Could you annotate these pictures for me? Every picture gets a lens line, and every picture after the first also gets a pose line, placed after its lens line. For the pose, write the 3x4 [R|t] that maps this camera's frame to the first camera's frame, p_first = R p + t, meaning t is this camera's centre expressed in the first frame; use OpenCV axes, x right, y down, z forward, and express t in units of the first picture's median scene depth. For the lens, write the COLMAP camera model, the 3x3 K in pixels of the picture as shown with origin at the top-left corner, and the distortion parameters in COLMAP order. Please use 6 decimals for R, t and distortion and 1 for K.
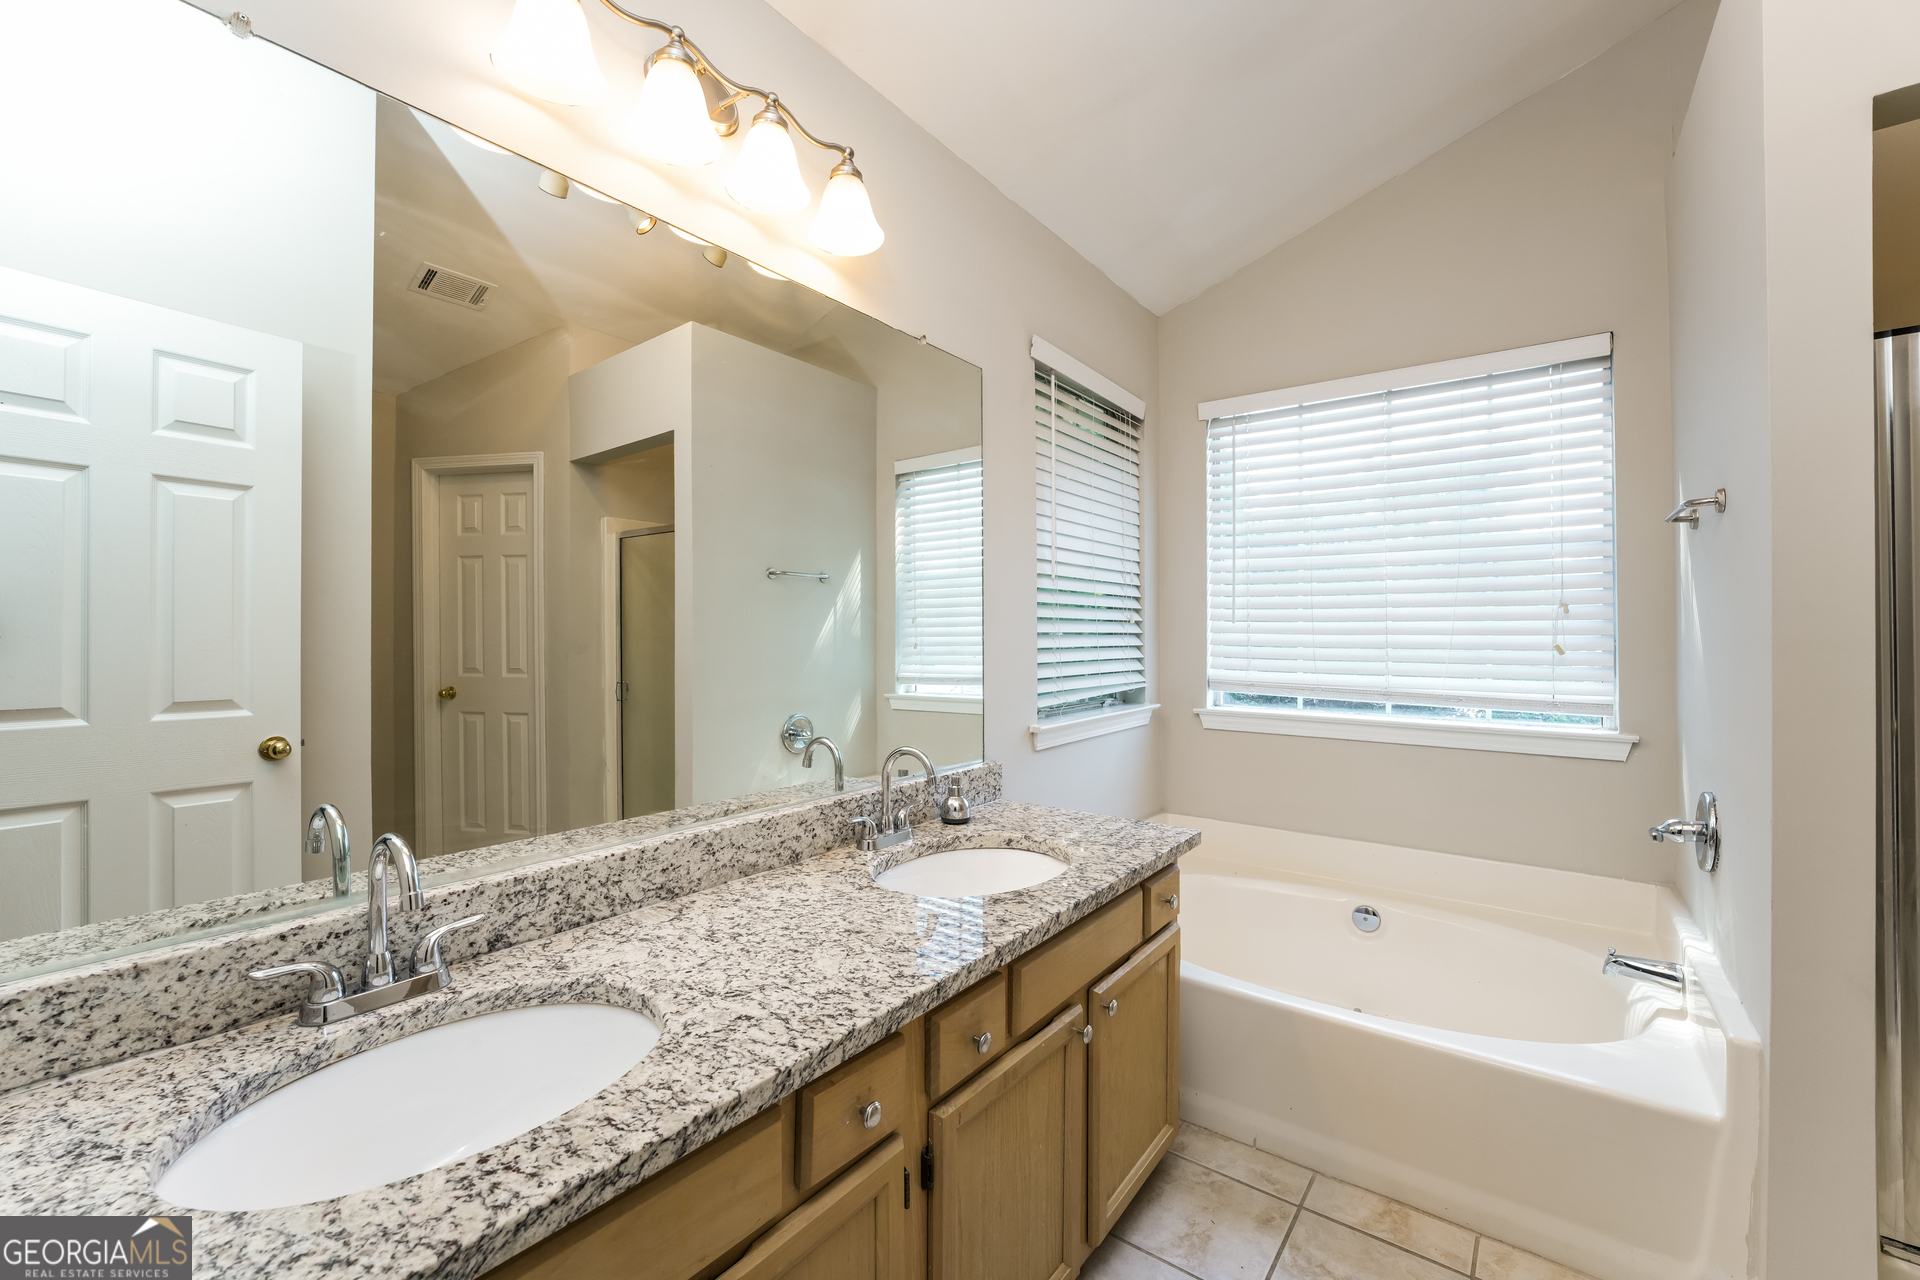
lens RADIAL K [[782.5, 0, 947.3], [0, 782.5, 639.2], [0, 0, 1]] dist [-0.021447, 0.002759]
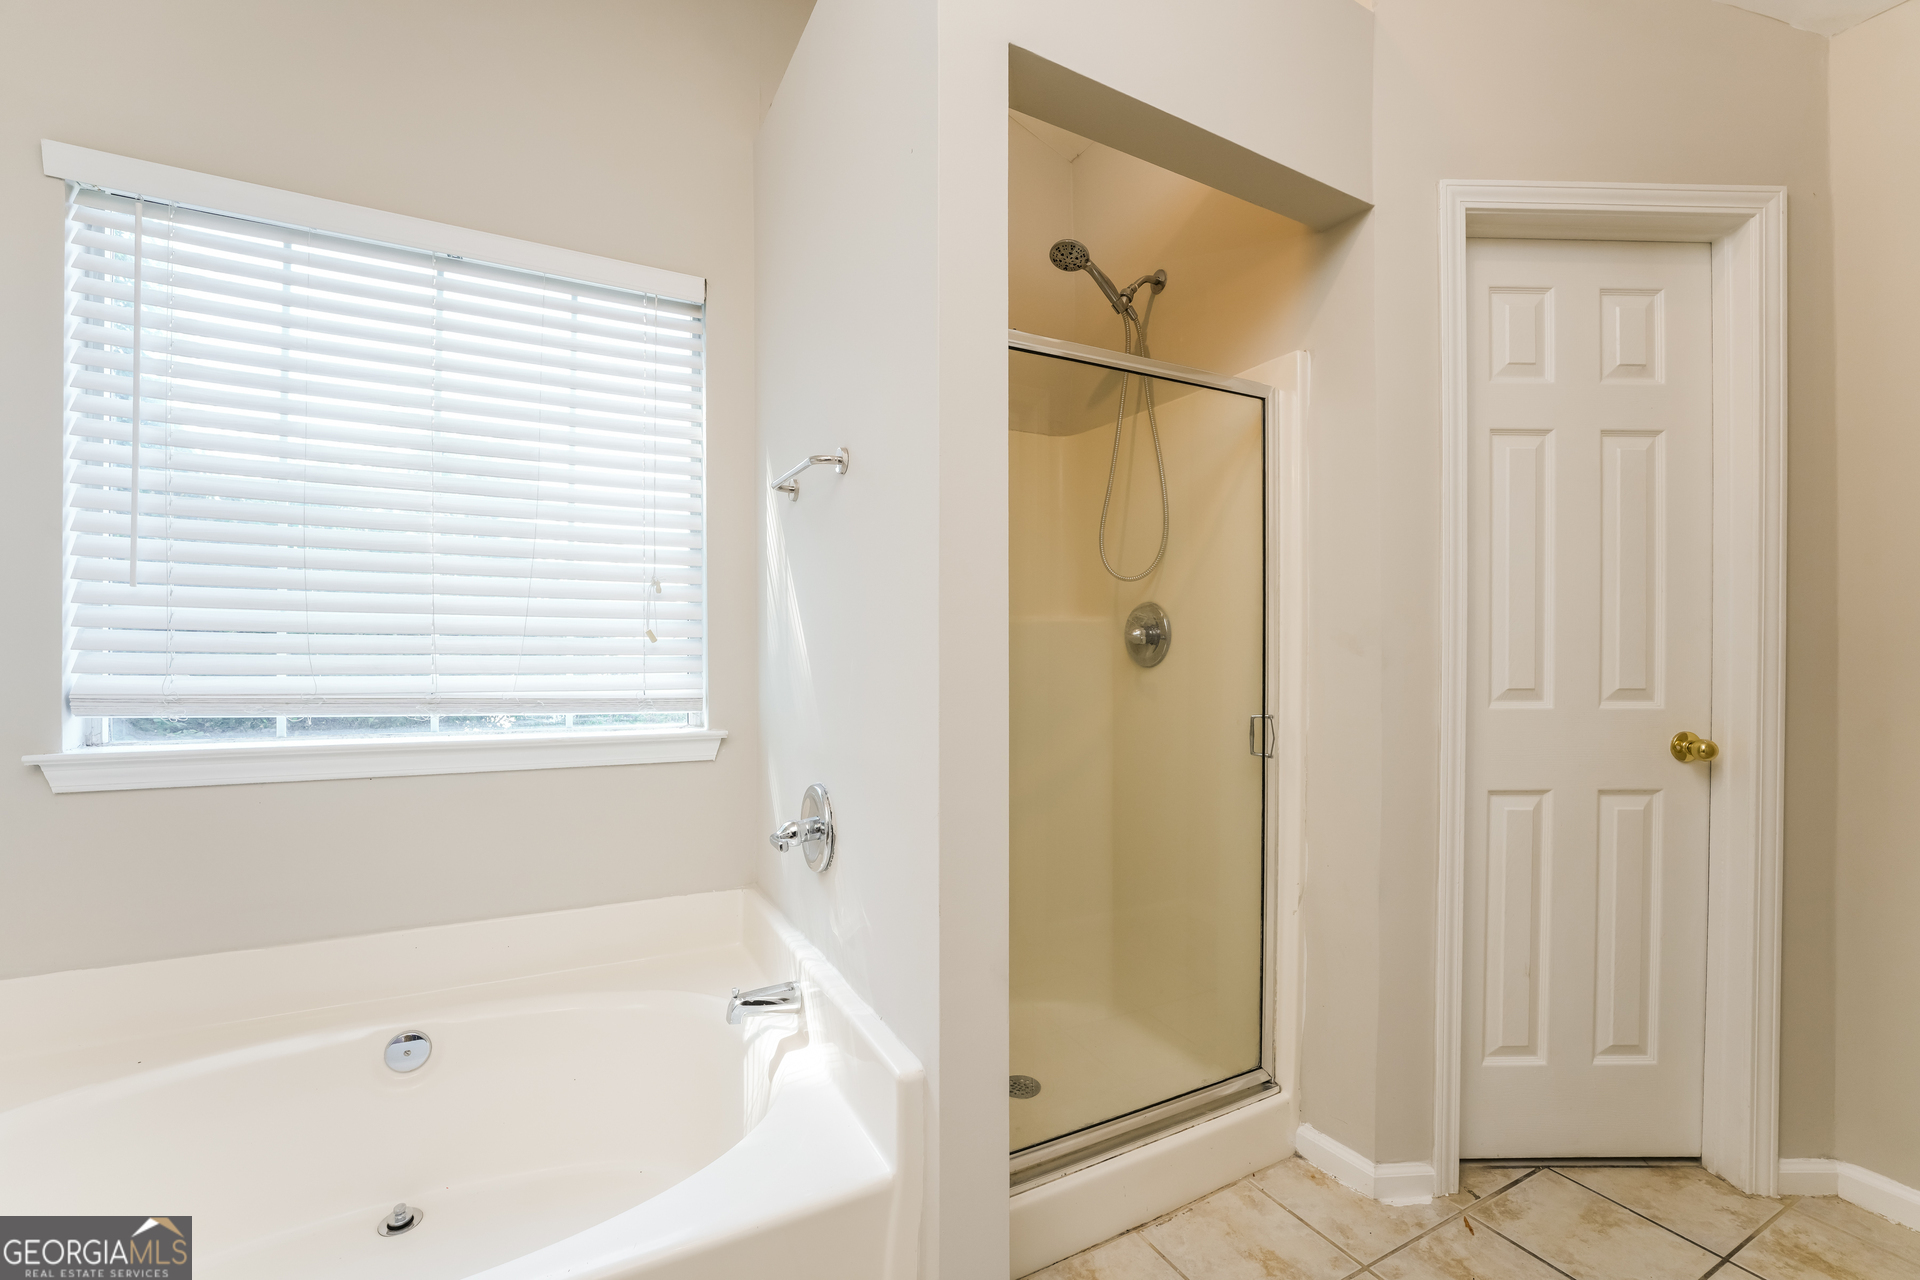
lens RADIAL K [[782.5, 0, 952.4], [0, 782.5, 648.9], [0, 0, 1]] dist [-0.021447, 0.002759]
pose [[0.416900, 0.000661, 0.908952, 0.155080], [0.000542, 0.999999, -0.000976, 0.028042], [-0.908952, 0.000900, 0.416899, 0.341423]]
